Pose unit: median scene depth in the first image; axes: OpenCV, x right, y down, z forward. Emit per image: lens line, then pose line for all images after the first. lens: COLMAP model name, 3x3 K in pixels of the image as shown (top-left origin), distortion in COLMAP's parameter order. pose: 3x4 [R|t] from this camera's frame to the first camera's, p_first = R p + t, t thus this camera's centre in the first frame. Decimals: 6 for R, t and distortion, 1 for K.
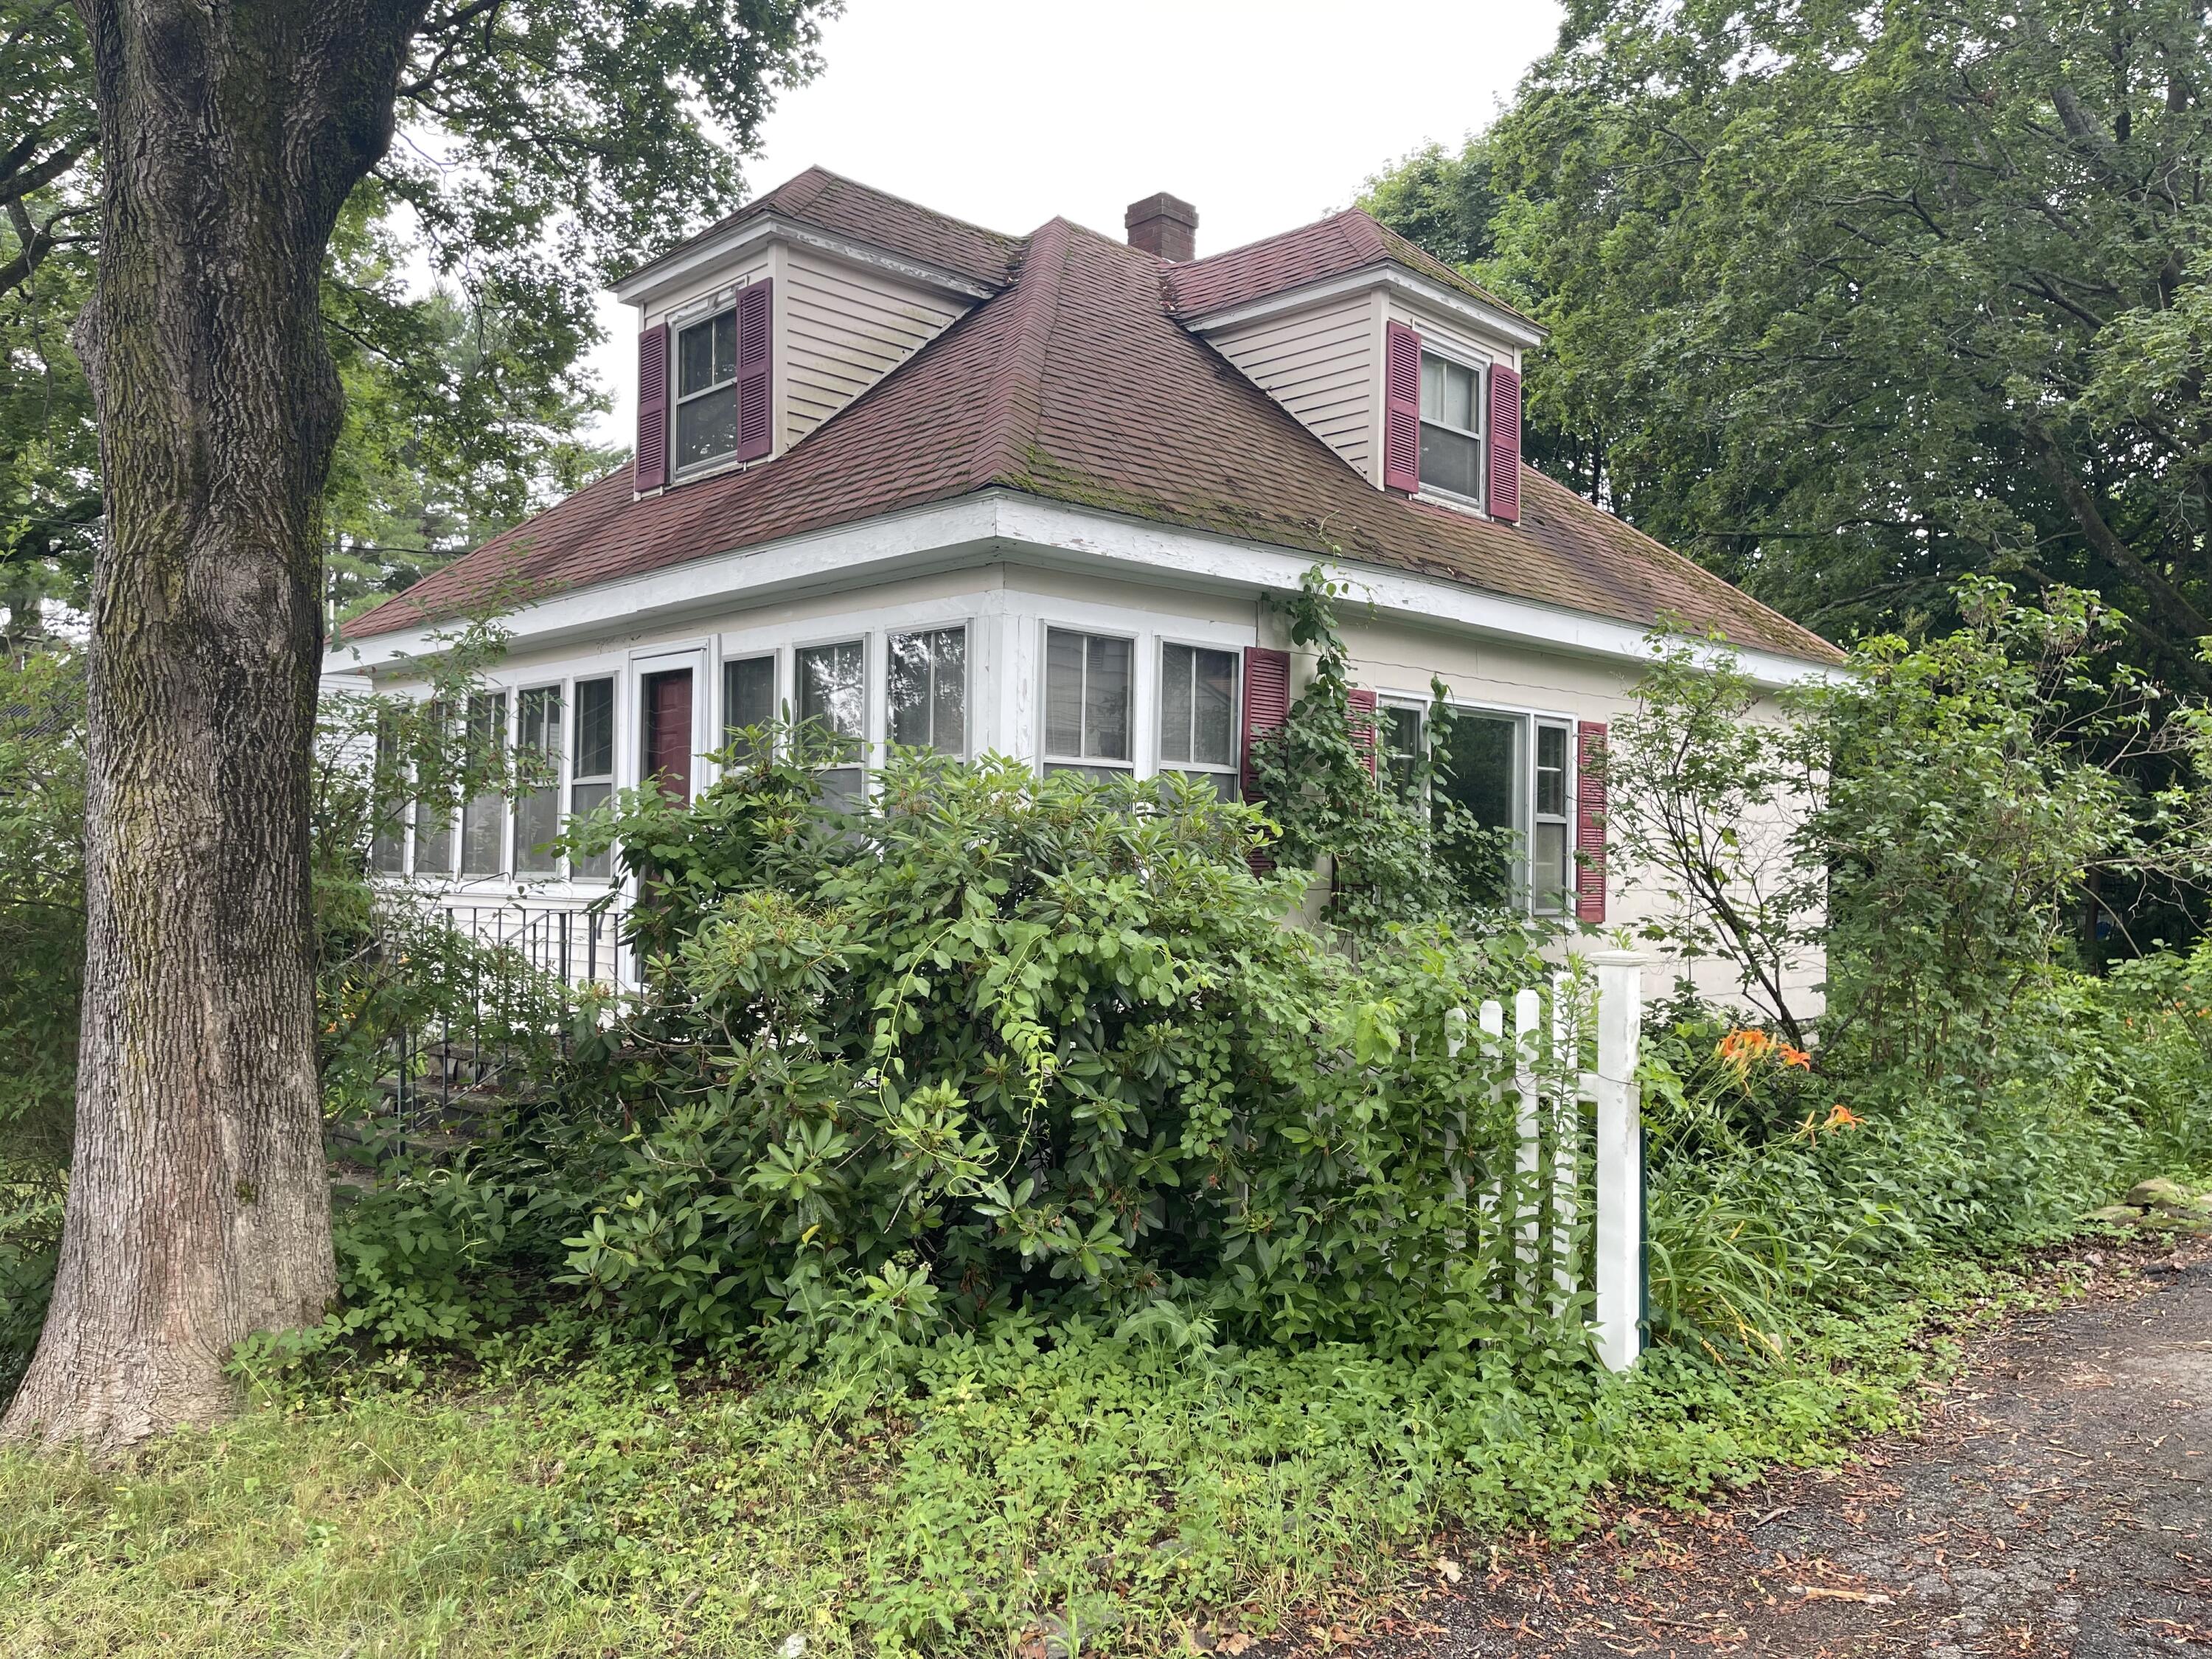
lens RADIAL K [[1610.3, 0, 1106.0], [0, 1610.3, 829.5], [0, 0, 1]] dist [0.040922, -0.000788]
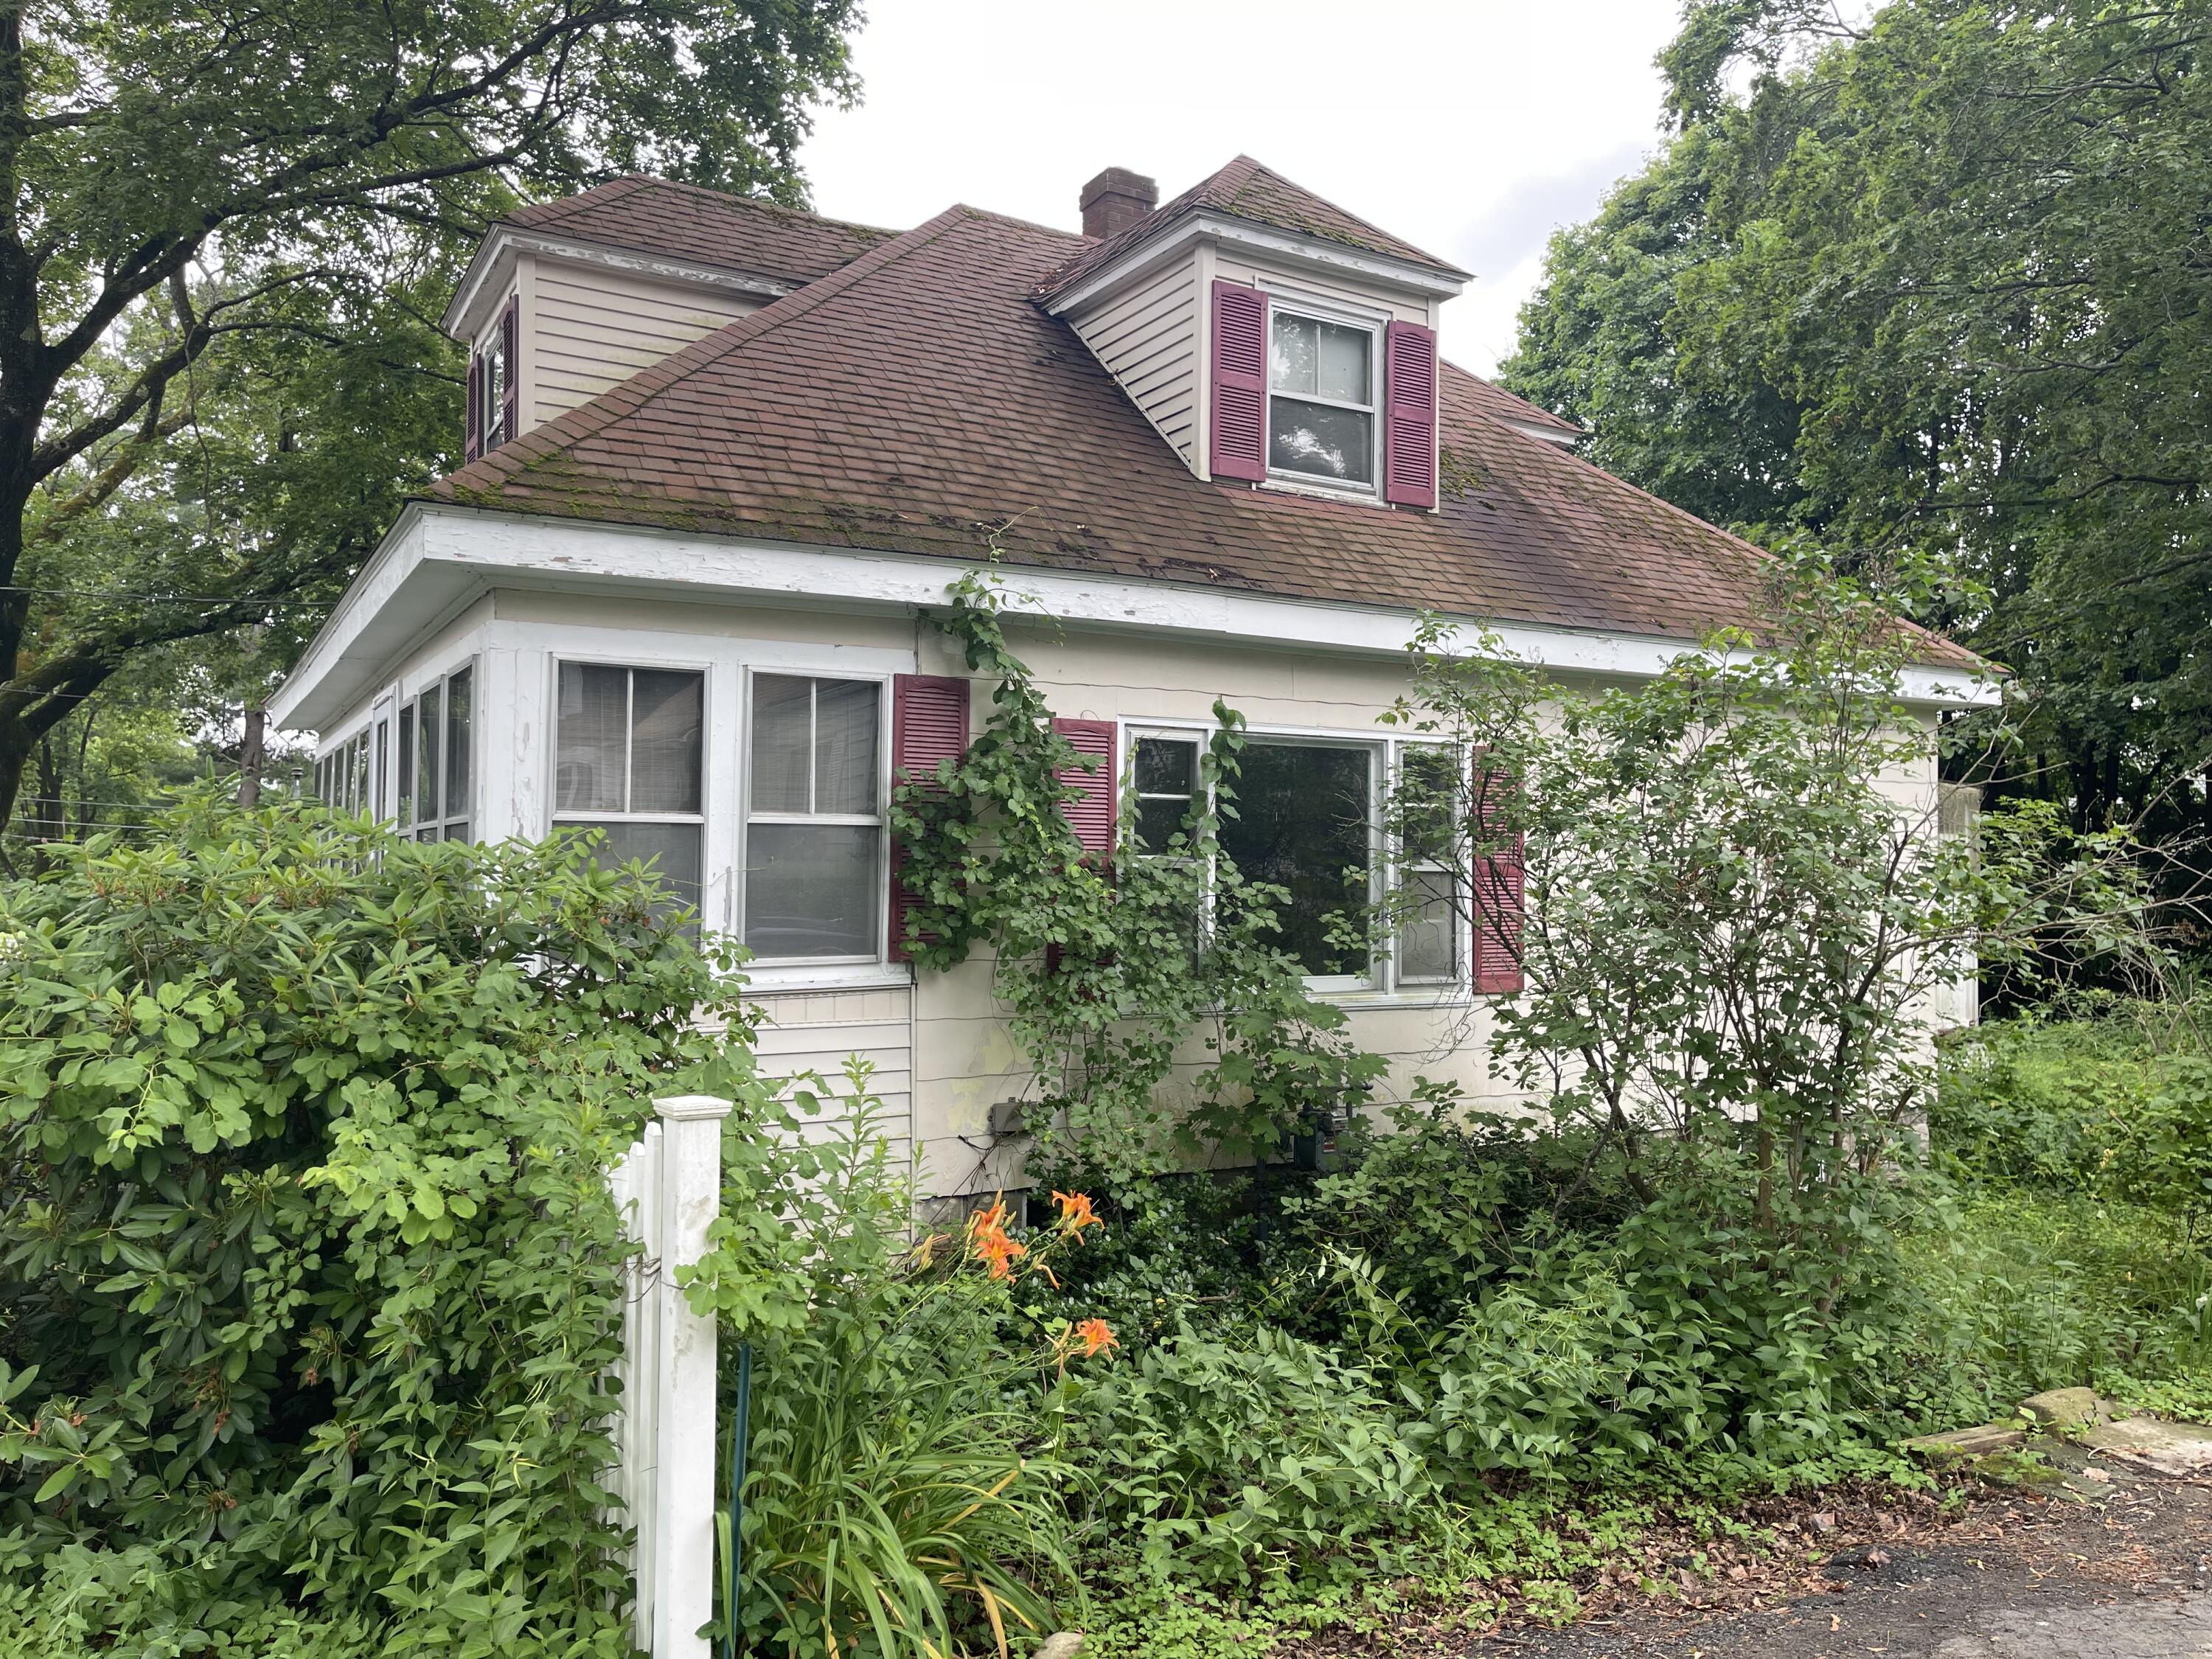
lens RADIAL K [[1610.3, 0, 1106.0], [0, 1610.3, 829.5], [0, 0, 1]] dist [0.040922, -0.000788]
pose [[0.968392, -0.011378, -0.249175, 0.327153], [0.007857, 0.999855, -0.015119, -0.014968], [0.249311, 0.012683, 0.968340, 0.170755]]
